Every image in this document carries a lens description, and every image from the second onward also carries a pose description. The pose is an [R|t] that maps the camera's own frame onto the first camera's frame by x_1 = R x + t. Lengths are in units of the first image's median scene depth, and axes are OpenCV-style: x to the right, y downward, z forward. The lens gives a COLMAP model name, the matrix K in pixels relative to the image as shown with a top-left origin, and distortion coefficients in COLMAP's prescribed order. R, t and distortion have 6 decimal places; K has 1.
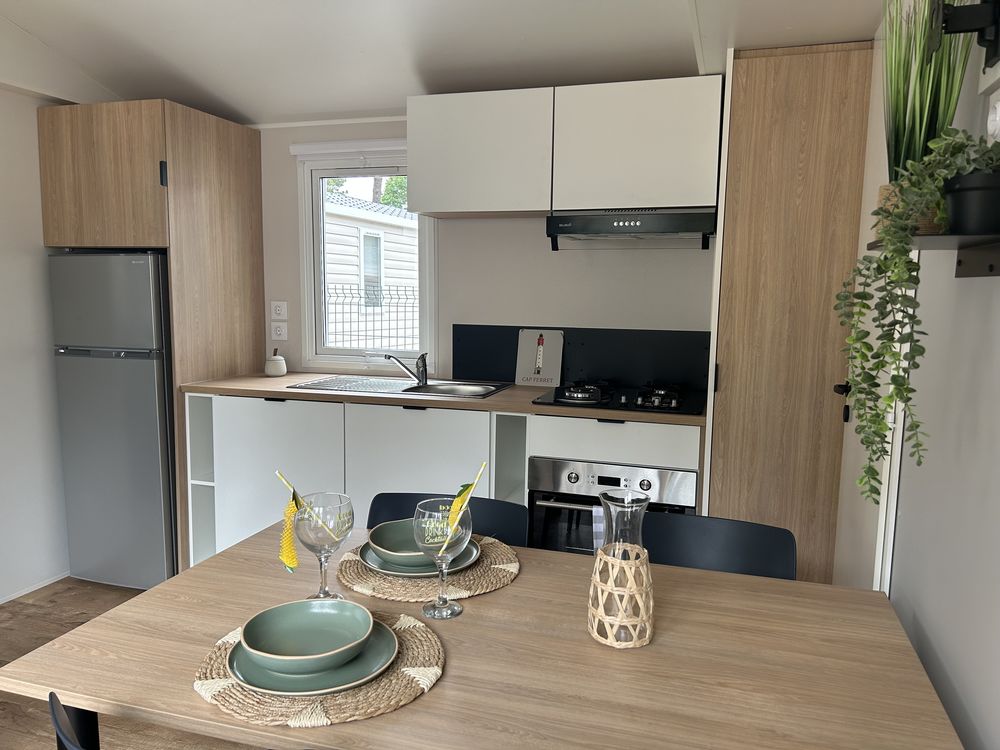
lens RADIAL K [[751.0, 0, 500.0], [0, 751.0, 375.0], [0, 0, 1]] dist [0.081247, -0.113683]
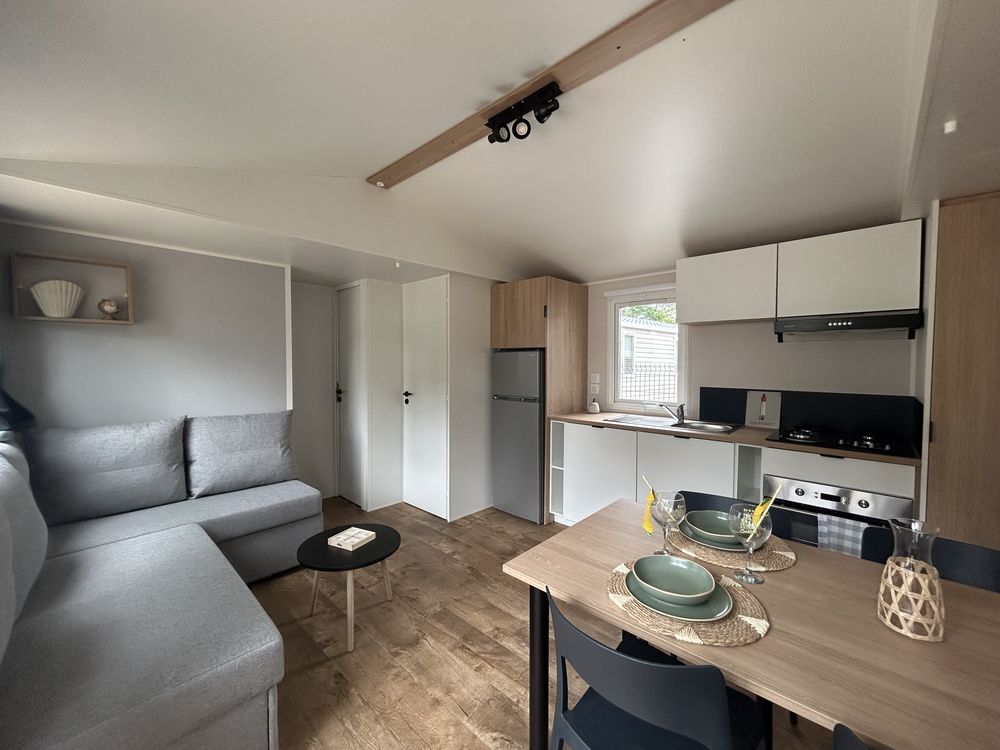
lens RADIAL K [[402.1, 0, 500.0], [0, 402.1, 375.0], [0, 0, 1]] dist [0.000306, -0.000065]
pose [[0.900514, 0.004196, -0.434807, -0.091139], [-0.041009, 0.996316, -0.075317, -0.010853], [0.432889, 0.085655, 0.897369, -0.001069]]
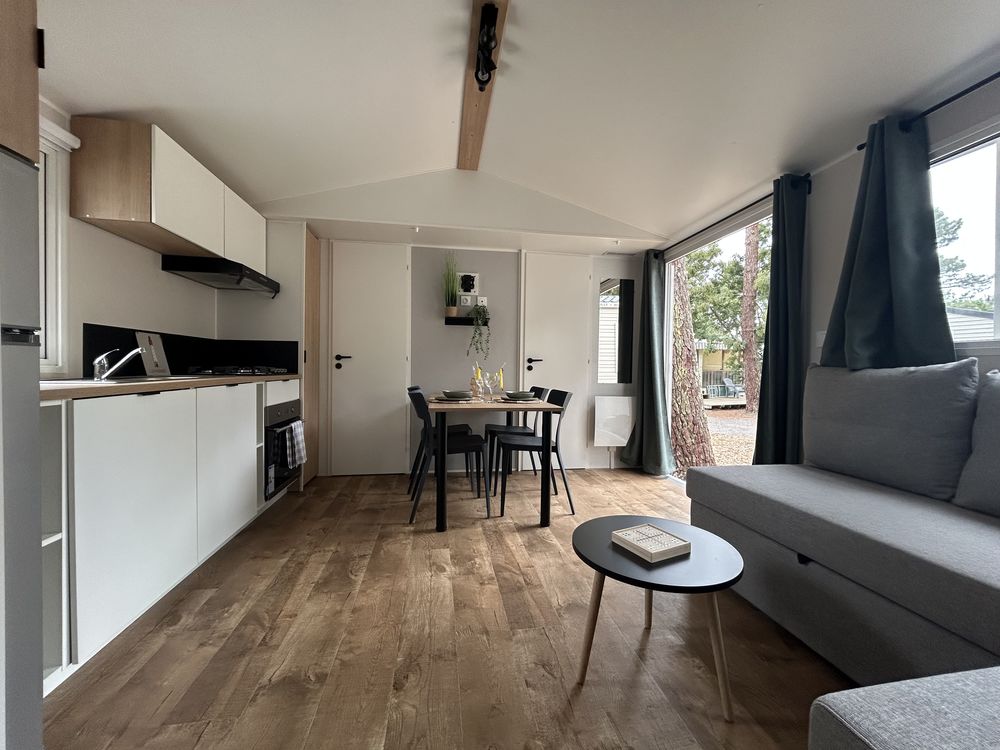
lens RADIAL K [[402.1, 0, 500.0], [0, 402.1, 375.0], [0, 0, 1]] dist [0.000306, -0.000065]
pose [[-0.441272, -0.032890, 0.896770, -0.989058], [0.088887, 0.992812, 0.080151, 0.011151], [-0.892960, 0.115079, -0.435177, 0.904959]]
